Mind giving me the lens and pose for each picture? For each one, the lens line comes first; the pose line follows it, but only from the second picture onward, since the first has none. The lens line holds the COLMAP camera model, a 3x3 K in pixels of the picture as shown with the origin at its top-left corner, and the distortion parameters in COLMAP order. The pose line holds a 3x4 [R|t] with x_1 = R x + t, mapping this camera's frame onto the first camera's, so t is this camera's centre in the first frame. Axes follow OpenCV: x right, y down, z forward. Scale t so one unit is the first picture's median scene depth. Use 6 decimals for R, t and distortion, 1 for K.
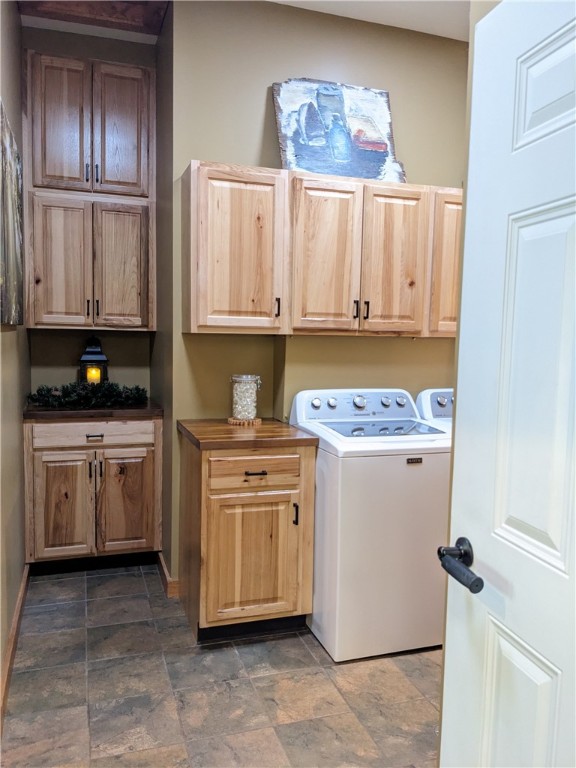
lens RADIAL K [[606.5, 0, 287.8], [0, 606.5, 384.6], [0, 0, 1]] dist [0.036173, -0.071407]
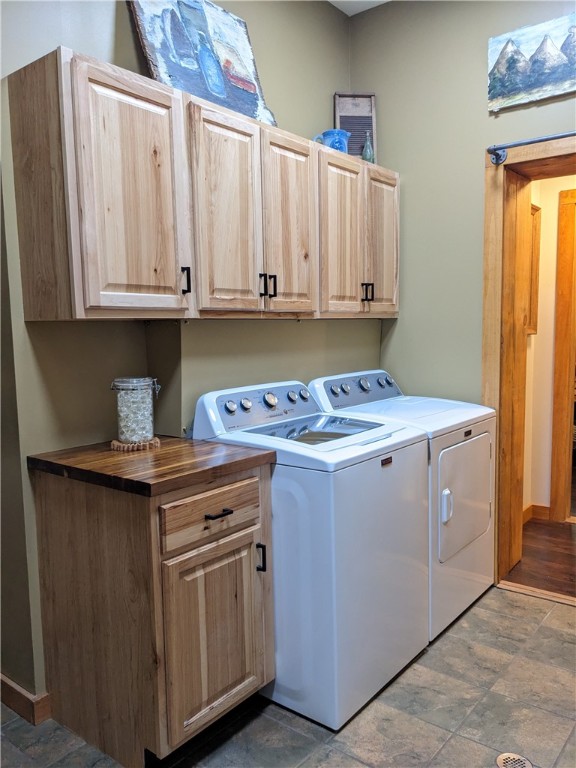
lens RADIAL K [[606.5, 0, 293.6], [0, 606.5, 388.4], [0, 0, 1]] dist [0.036173, -0.071407]
pose [[0.836544, -0.090013, 0.540456, -0.307231], [0.080298, 0.995903, 0.041579, -0.019270], [-0.541984, 0.008615, 0.840344, 0.317973]]
